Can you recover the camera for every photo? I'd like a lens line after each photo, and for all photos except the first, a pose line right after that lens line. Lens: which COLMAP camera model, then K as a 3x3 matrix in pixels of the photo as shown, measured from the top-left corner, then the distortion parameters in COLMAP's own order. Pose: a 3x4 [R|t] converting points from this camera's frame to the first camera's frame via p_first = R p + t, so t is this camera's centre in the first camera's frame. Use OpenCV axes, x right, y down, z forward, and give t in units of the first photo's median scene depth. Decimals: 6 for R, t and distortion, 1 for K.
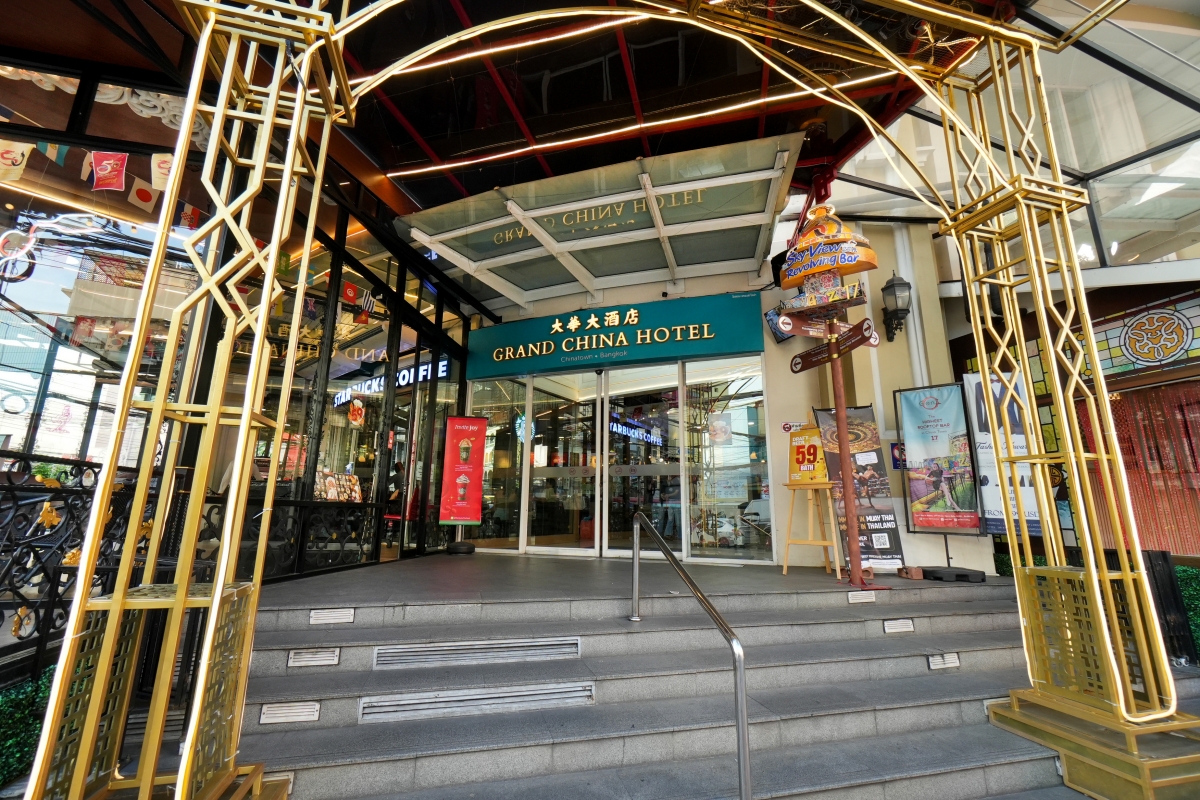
lens RADIAL K [[509.5, 0, 600.0], [0, 509.5, 400.0], [0, 0, 1]] dist [-0.001027, -0.000212]
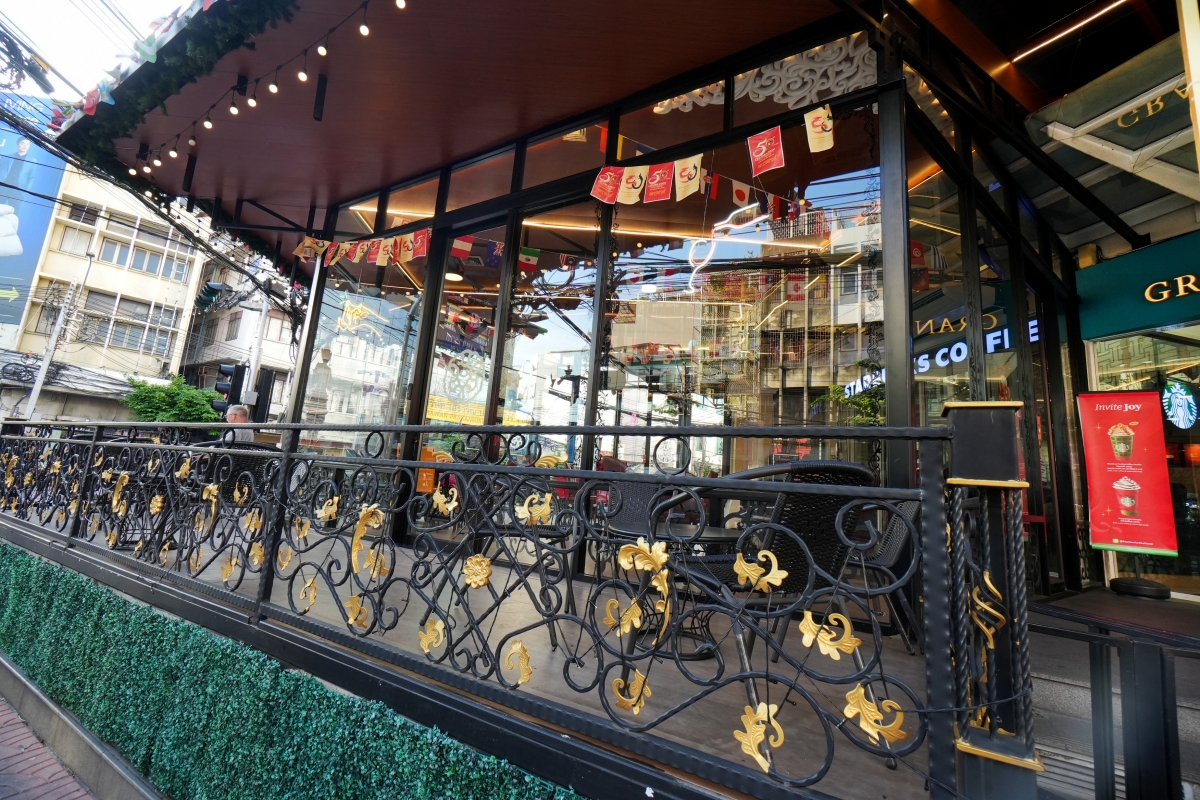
lens RADIAL K [[509.5, 0, 600.0], [0, 509.5, 400.0], [0, 0, 1]] dist [-0.001027, -0.000212]
pose [[0.702808, -0.077570, -0.707138, -0.383089], [0.083992, 0.996132, -0.025794, 0.006693], [0.706404, -0.041266, 0.706605, 0.062943]]
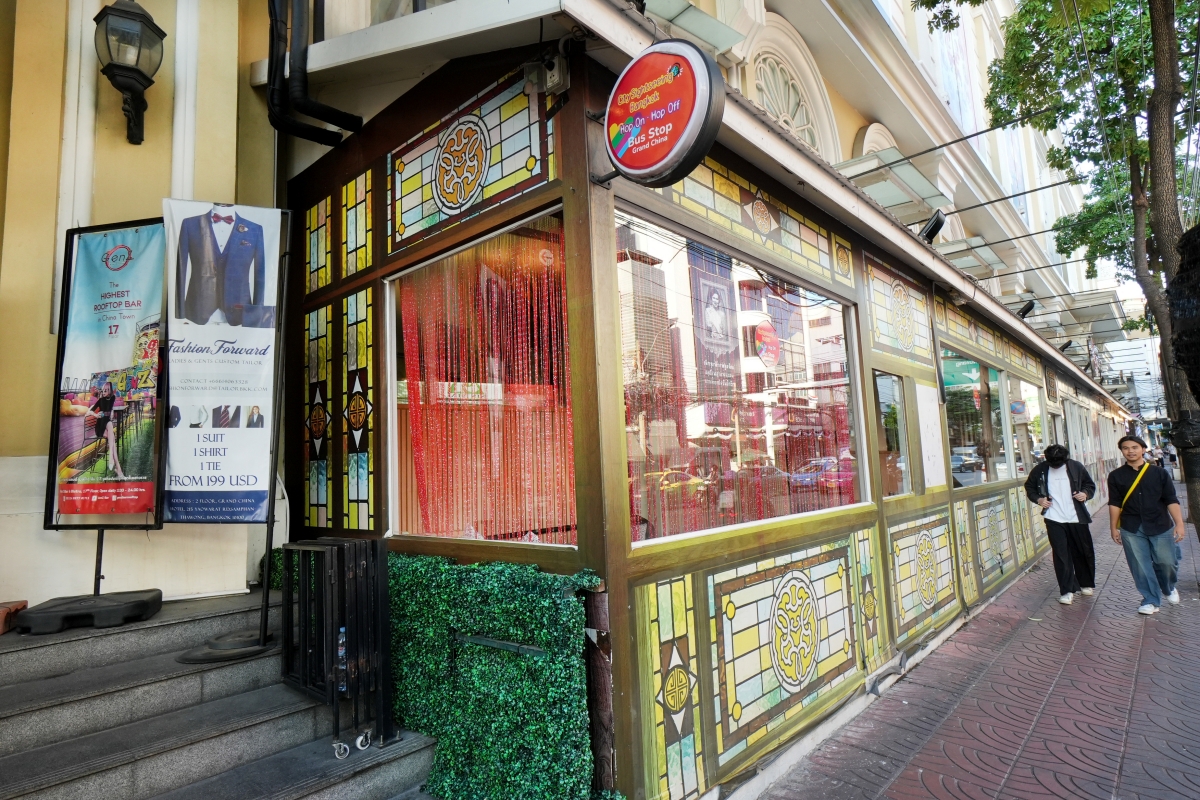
lens RADIAL K [[641.3, 0, 600.0], [0, 641.3, 400.0], [0, 0, 1]] dist [-0.000622, -0.000011]
pose [[0.835954, 0.014786, 0.548600, 0.719815], [-0.068479, 0.994635, 0.077541, 0.063133], [-0.544510, -0.102389, 0.832481, 0.248440]]
